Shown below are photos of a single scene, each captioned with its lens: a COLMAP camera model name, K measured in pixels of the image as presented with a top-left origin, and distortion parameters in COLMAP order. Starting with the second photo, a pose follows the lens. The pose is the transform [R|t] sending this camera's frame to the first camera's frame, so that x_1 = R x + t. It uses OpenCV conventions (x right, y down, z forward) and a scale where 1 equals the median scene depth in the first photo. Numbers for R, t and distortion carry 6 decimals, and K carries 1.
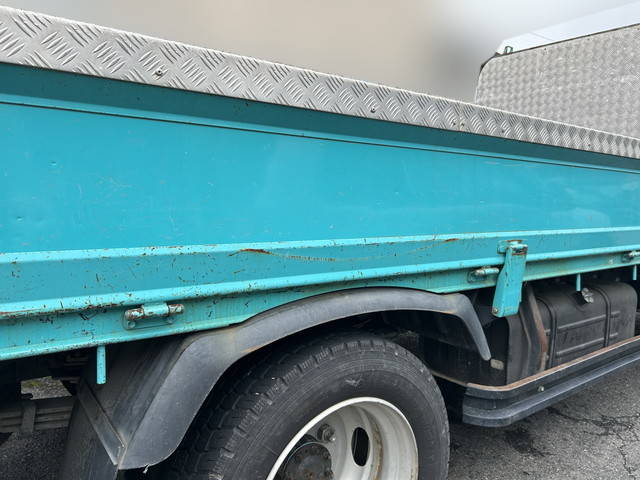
lens RADIAL K [[485.9, 0, 320.9], [0, 485.9, 239.1], [0, 0, 1]] dist [0.062862, -0.015735]
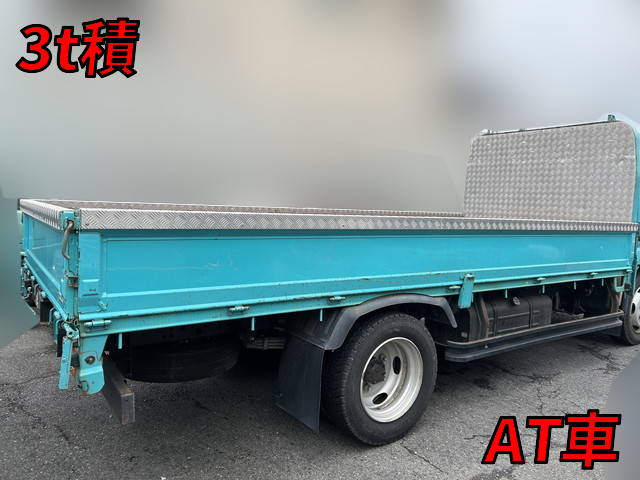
lens RADIAL K [[485.9, 0, 318.4], [0, 485.9, 234.6], [0, 0, 1]] dist [0.062862, -0.015735]
pose [[0.999557, 0.014122, -0.026180, -0.219914], [-0.014923, 0.999419, -0.030640, -0.093566], [0.025732, 0.031018, 0.999188, -1.206425]]
